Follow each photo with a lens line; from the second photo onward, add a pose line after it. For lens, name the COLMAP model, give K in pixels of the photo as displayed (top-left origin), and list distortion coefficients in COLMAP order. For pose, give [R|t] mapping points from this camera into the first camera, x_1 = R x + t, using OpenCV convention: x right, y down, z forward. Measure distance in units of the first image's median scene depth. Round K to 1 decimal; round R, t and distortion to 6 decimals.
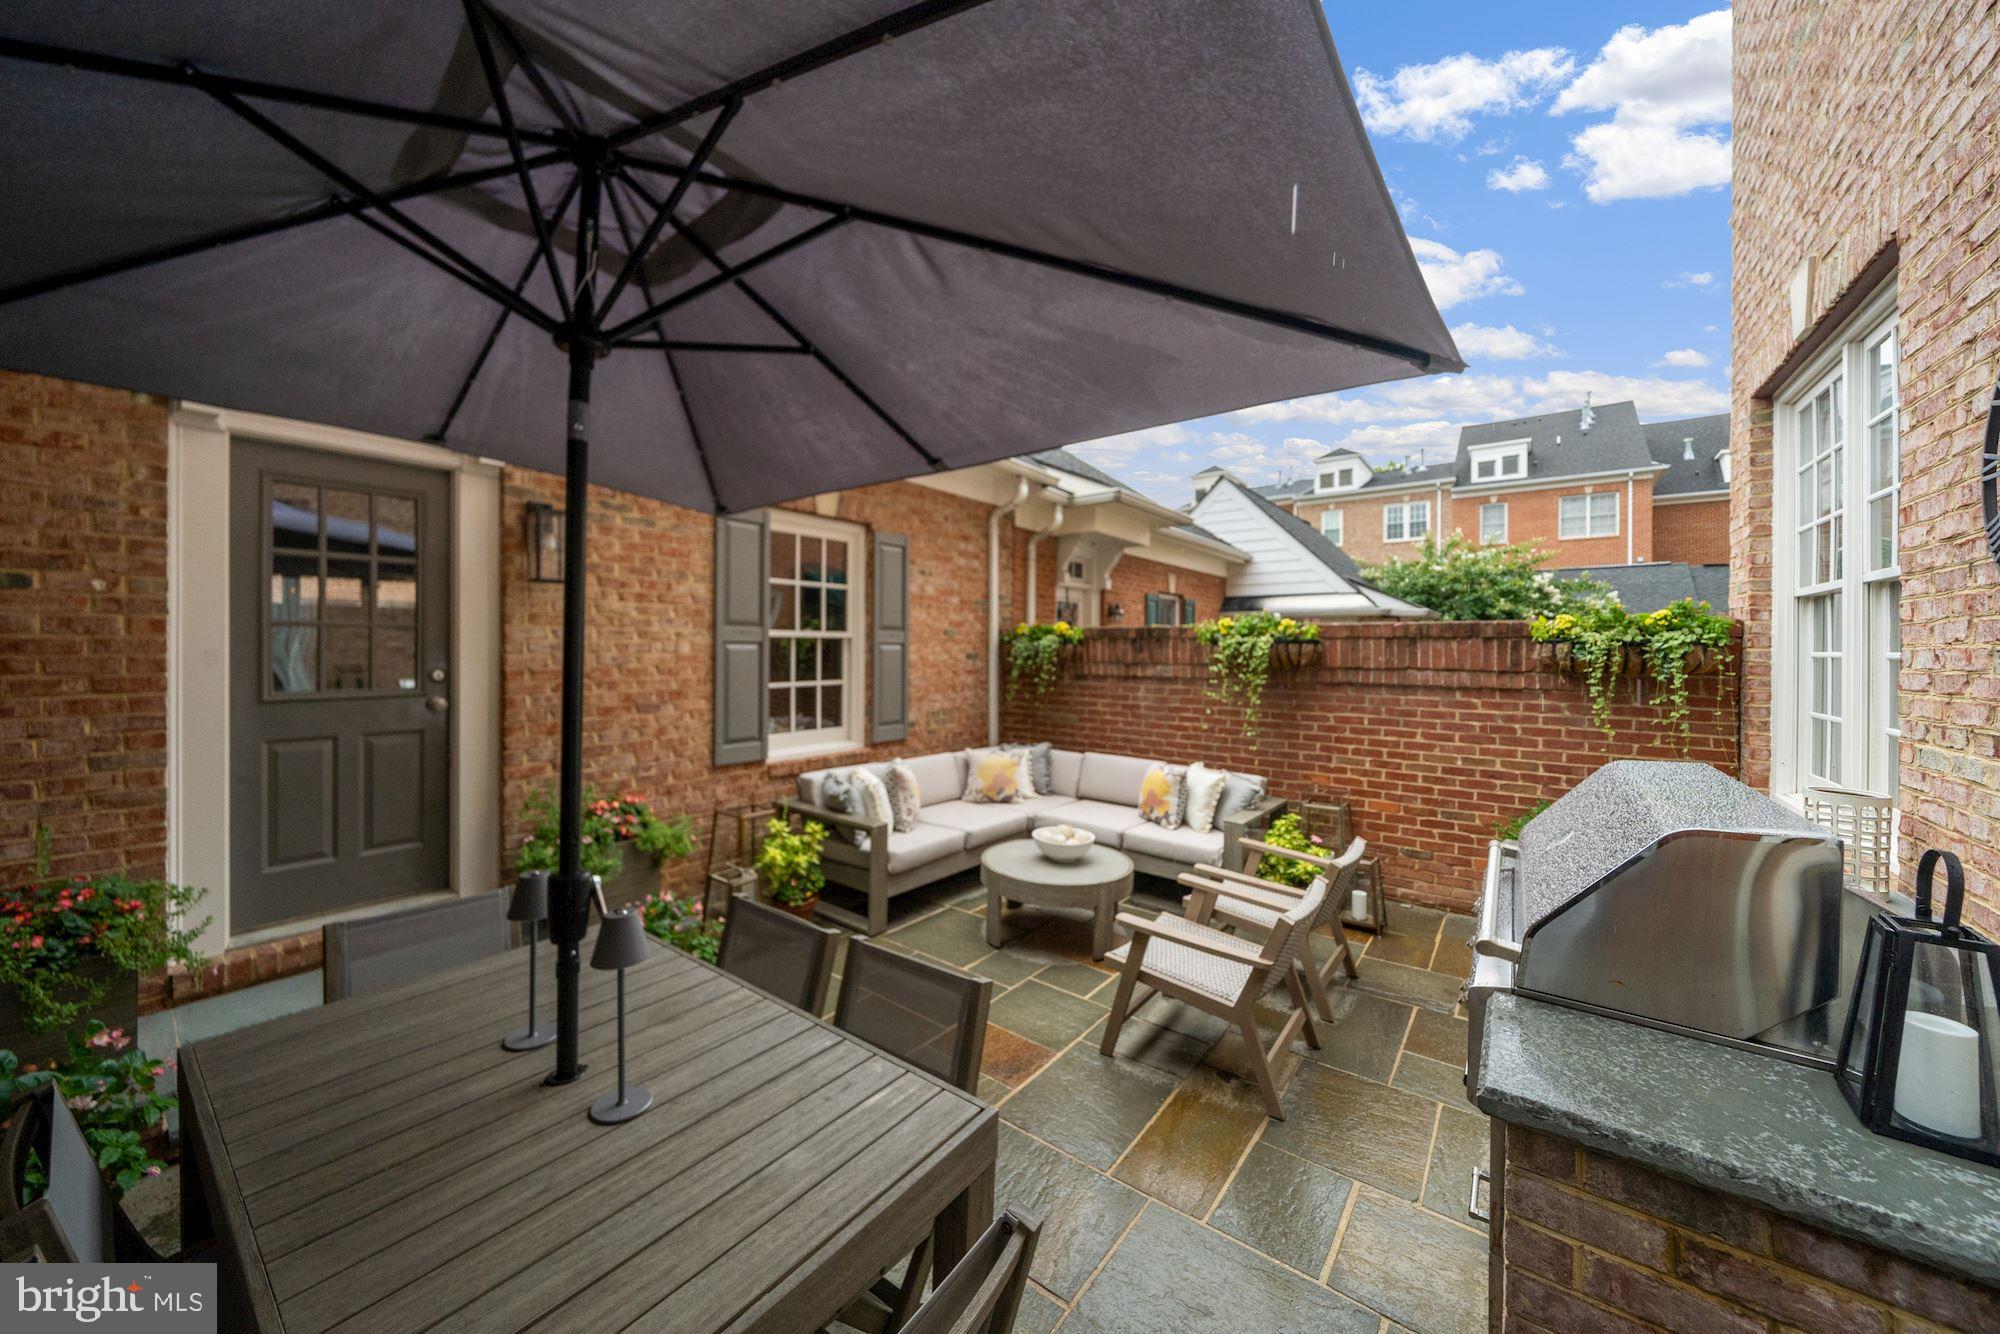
lens RADIAL K [[717.5, 0, 984.1], [0, 717.5, 640.8], [0, 0, 1]] dist [-0.020241, 0.000113]
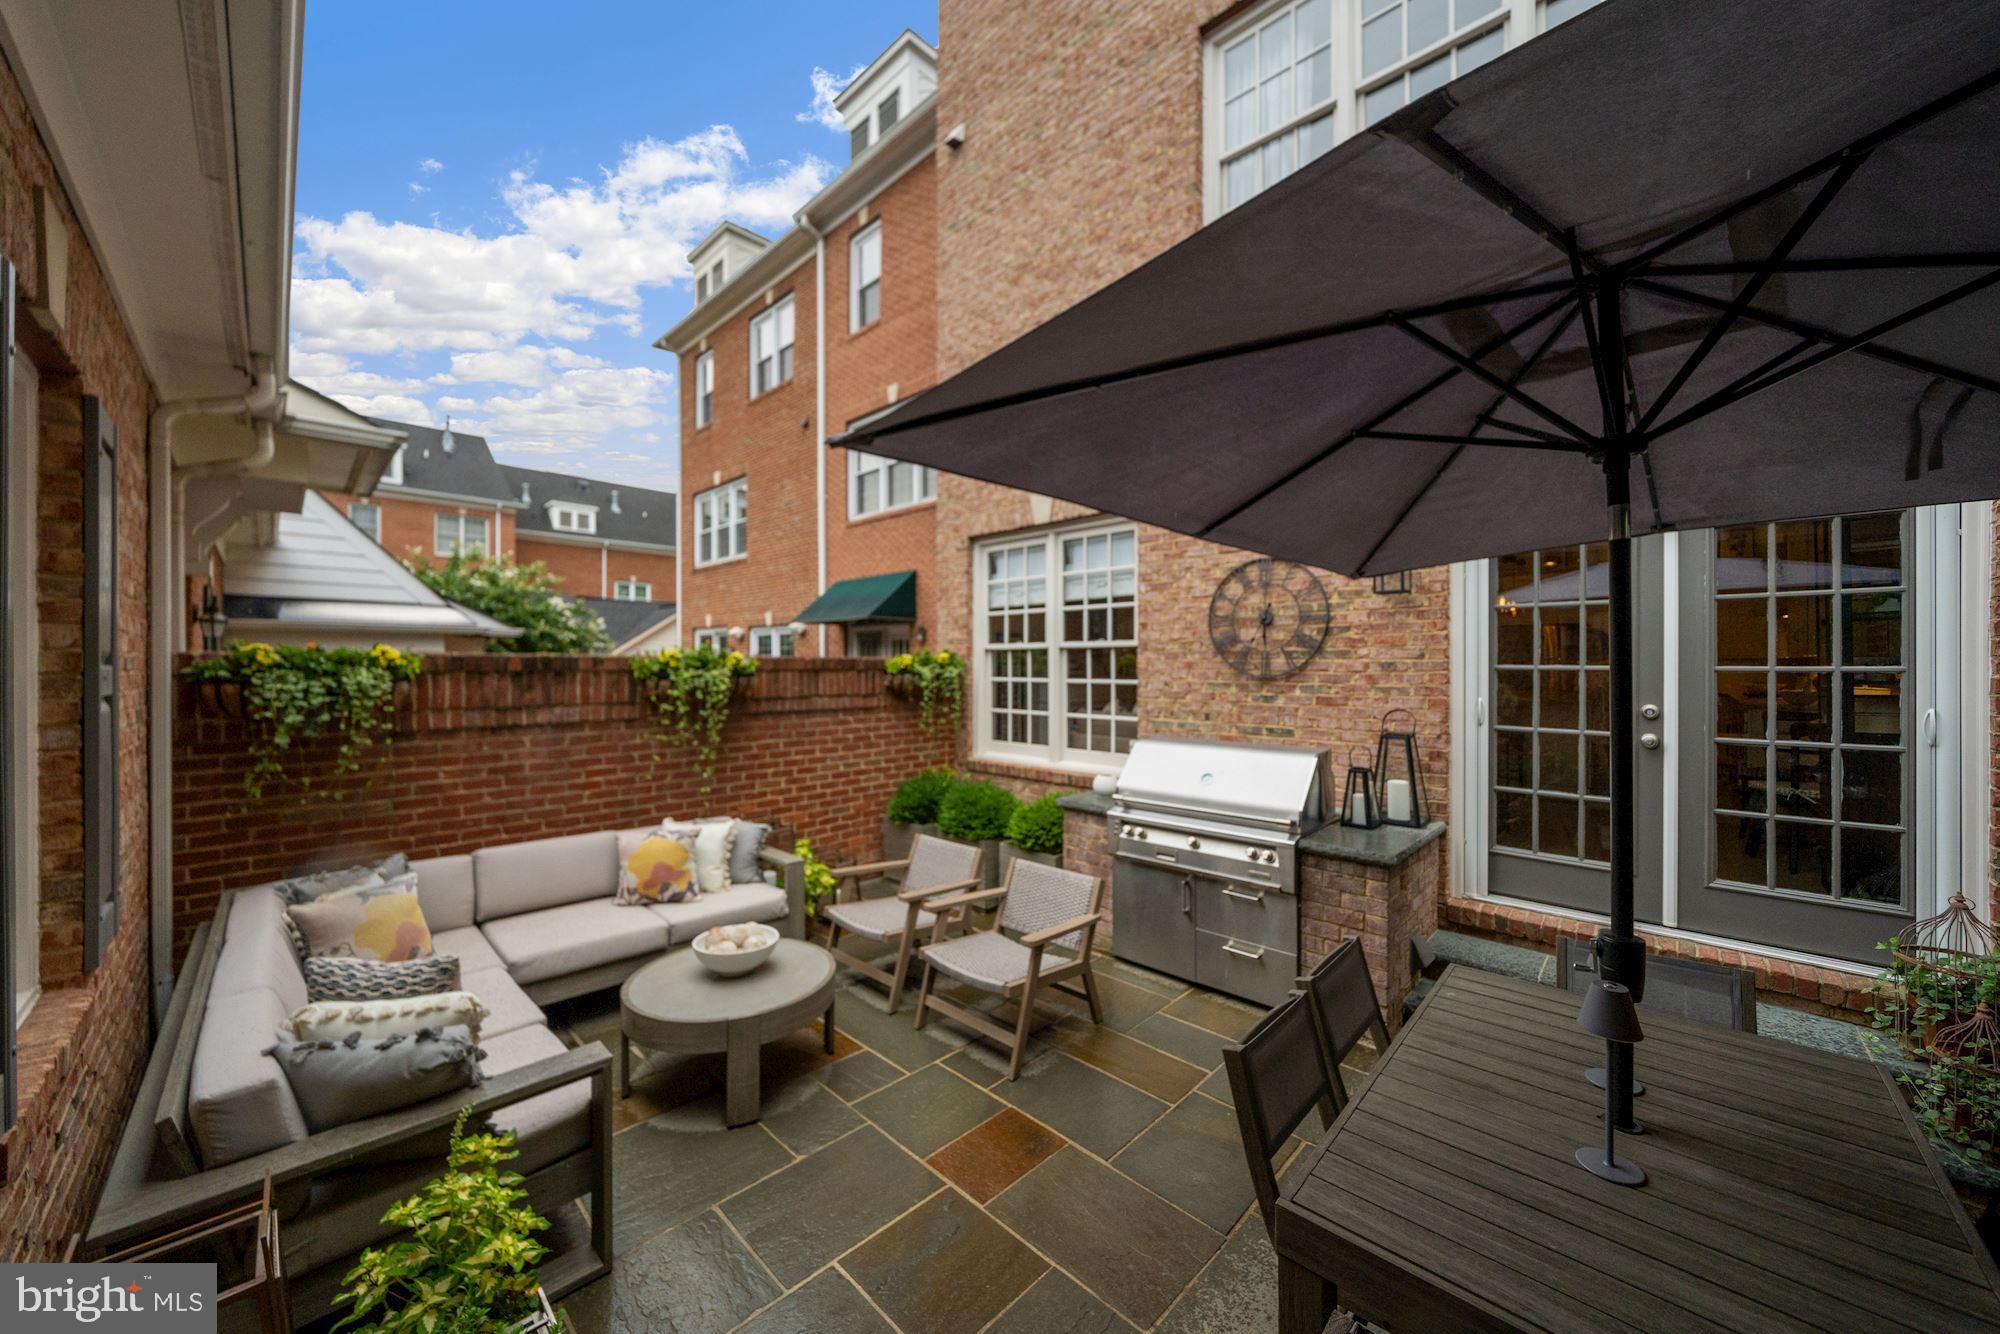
lens RADIAL K [[700.6, 0, 1000.0], [0, 700.6, 667.0], [0, 0, 1]] dist [-0.004423, -0.000085]
pose [[0.094467, -0.009767, 0.995480, -0.485873], [-0.010845, 0.999882, 0.010839, -0.023065], [-0.995469, -0.011820, 0.094350, 0.527408]]
